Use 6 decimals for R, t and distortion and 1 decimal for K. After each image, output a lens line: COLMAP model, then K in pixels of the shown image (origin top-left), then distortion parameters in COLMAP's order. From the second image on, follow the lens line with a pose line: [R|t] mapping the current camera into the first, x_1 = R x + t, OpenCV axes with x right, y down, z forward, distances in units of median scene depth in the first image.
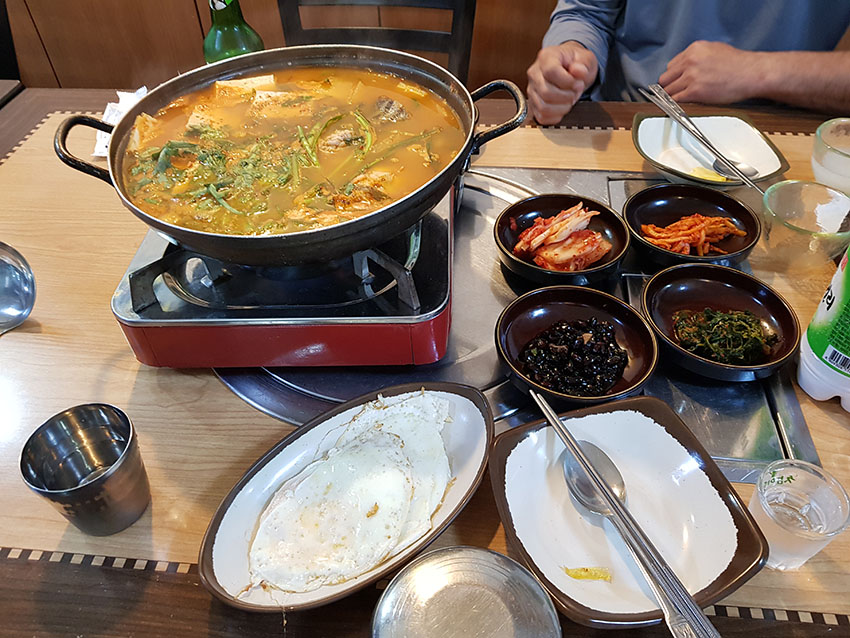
lens RADIAL K [[630.2, 0, 427.2], [0, 630.2, 313.5], [0, 0, 1]] dist [0.103090, -0.246016]
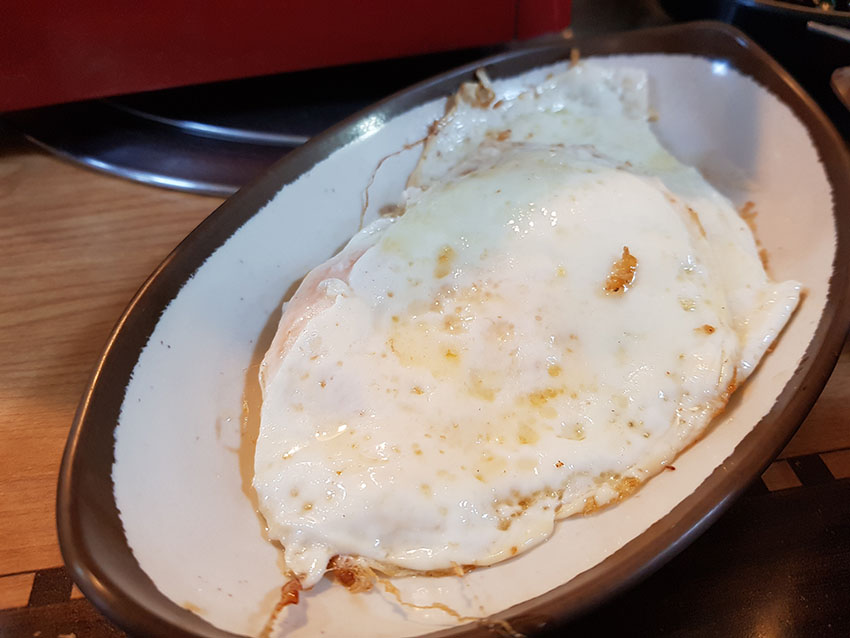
lens RADIAL K [[644.9, 0, 425.0], [0, 644.9, 319.0], [0, 0, 1]] dist [0.040374, -0.115772]
pose [[0.967503, -0.157843, 0.197544, -0.192755], [0.156747, 0.987410, 0.021272, 0.240757], [-0.198414, 0.010384, 0.980063, 0.544637]]
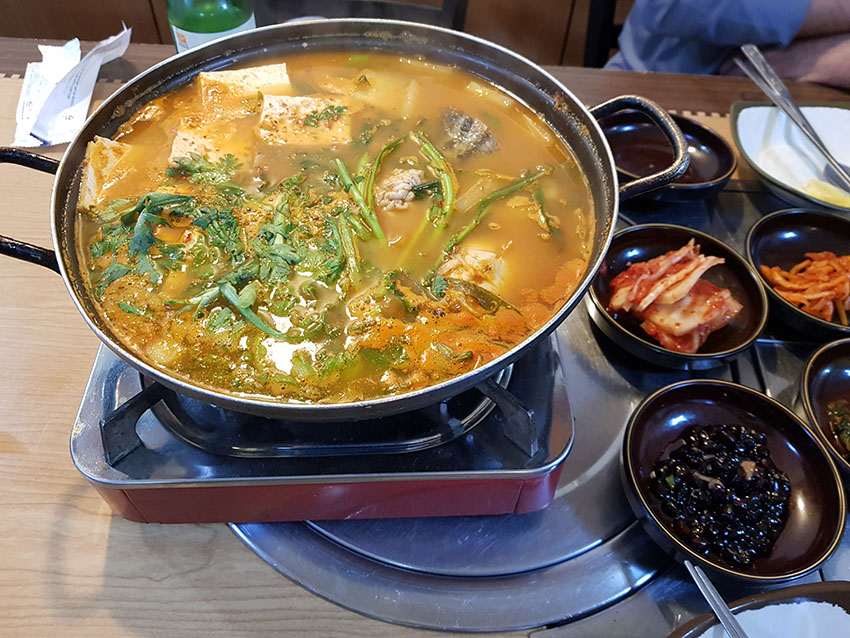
lens RADIAL K [[657.5, 0, 425.0], [0, 657.5, 319.0], [0, 0, 1]] dist [0.051449, -0.087007]
pose [[0.997466, -0.005998, 0.070896, -0.166084], [-0.002457, 0.992941, 0.118583, -0.217196], [-0.071106, -0.118457, 0.990410, 0.288820]]
